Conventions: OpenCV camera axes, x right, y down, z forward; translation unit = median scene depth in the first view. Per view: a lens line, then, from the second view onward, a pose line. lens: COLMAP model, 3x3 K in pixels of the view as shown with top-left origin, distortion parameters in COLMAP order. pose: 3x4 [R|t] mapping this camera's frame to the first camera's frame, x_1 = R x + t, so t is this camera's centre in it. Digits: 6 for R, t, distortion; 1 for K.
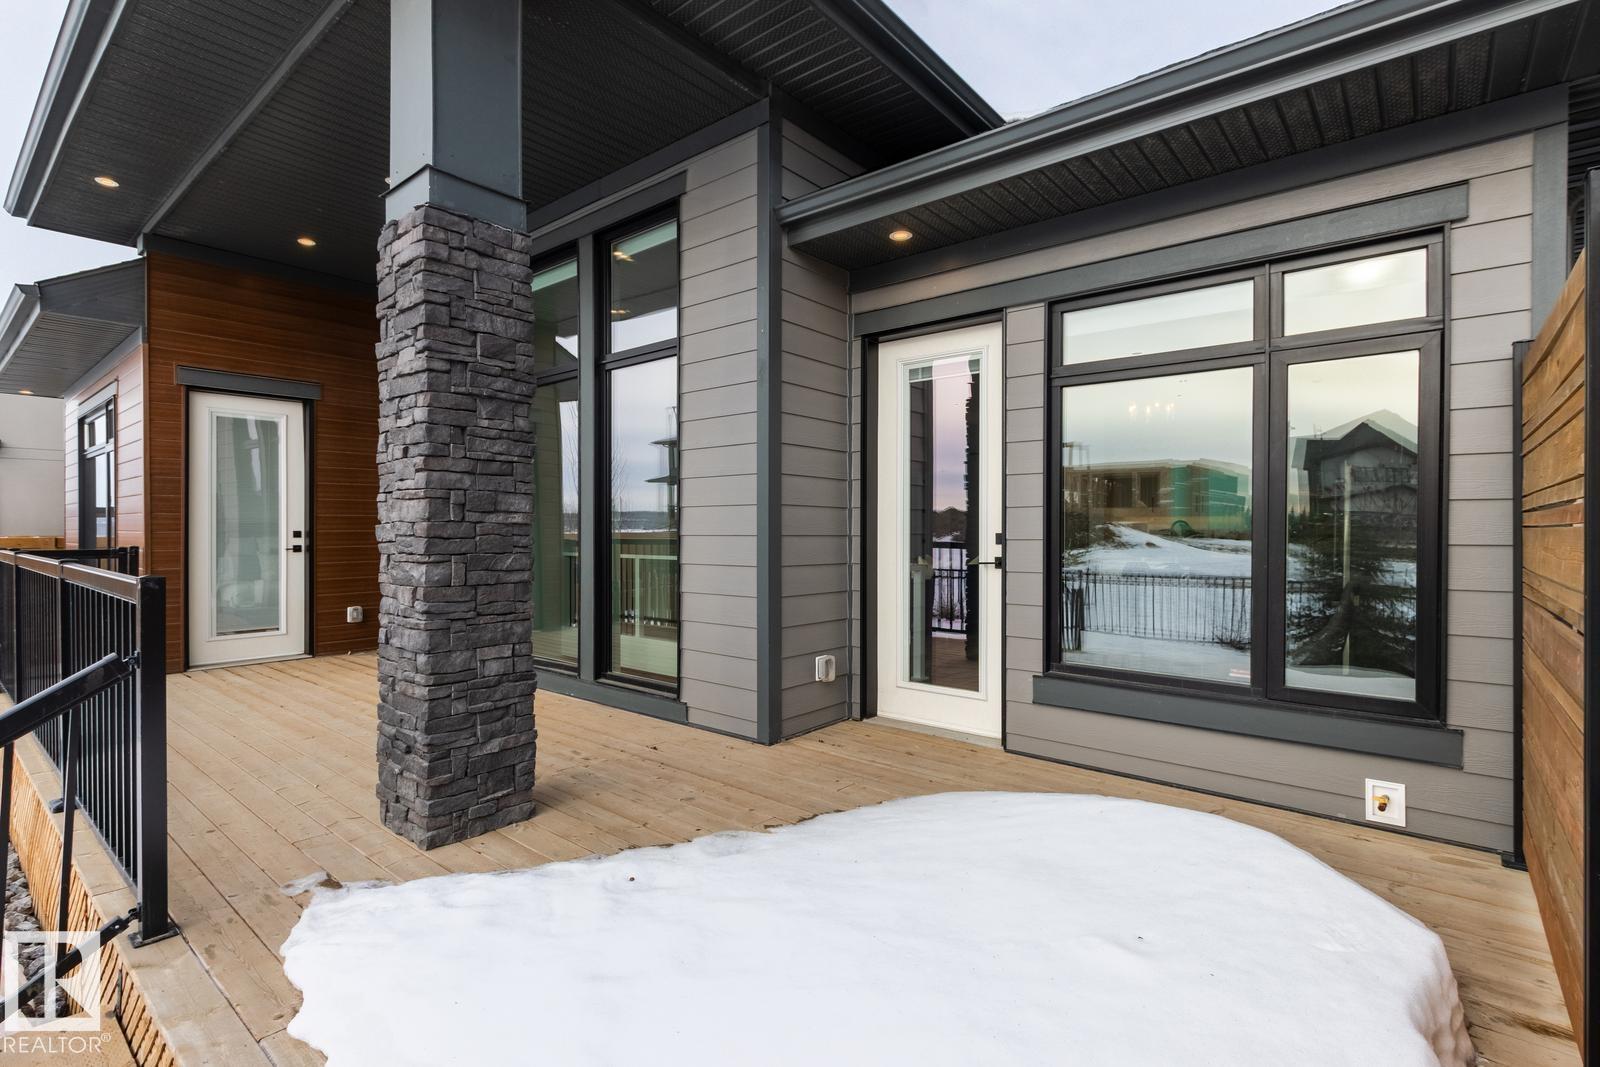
lens RADIAL K [[756.2, 0, 760.6], [0, 756.2, 521.4], [0, 0, 1]] dist [0.009324, -0.004260]
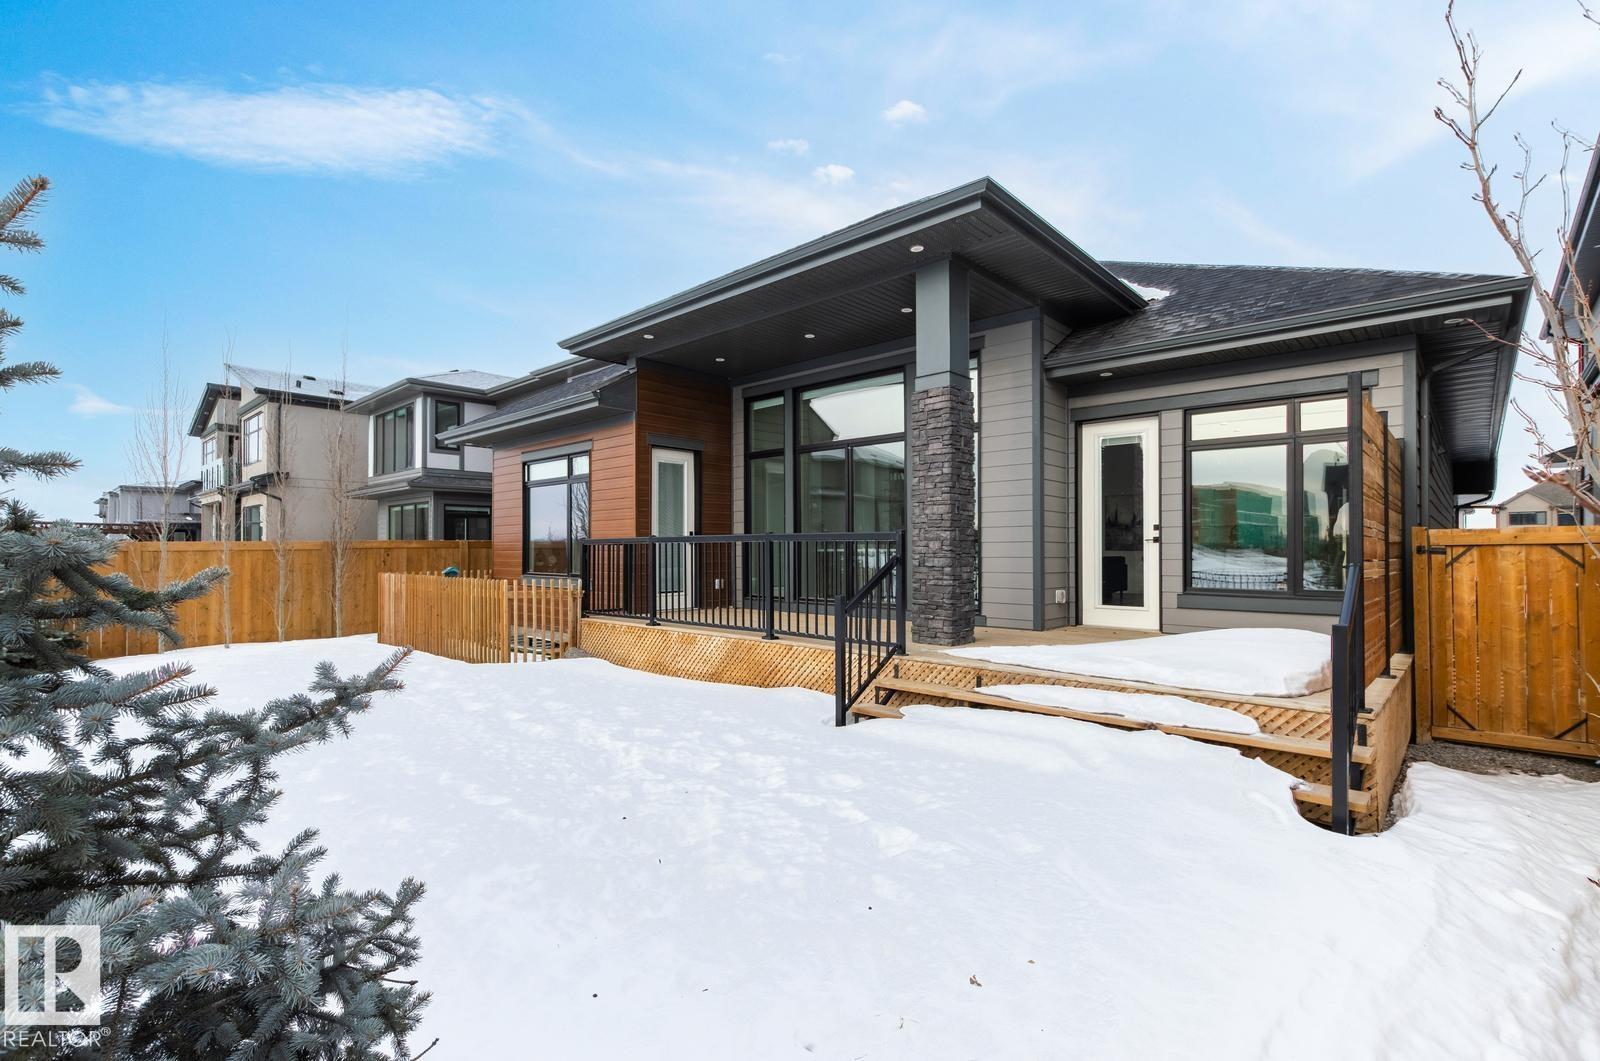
lens RADIAL K [[756.2, 0, 779.4], [0, 756.2, 541.5], [0, 0, 1]] dist [0.009324, -0.004260]
pose [[0.999928, -0.002694, -0.011690, -0.650181], [0.002634, 0.999983, -0.005189, 0.068172], [0.011704, 0.005158, 0.999918, -0.992147]]
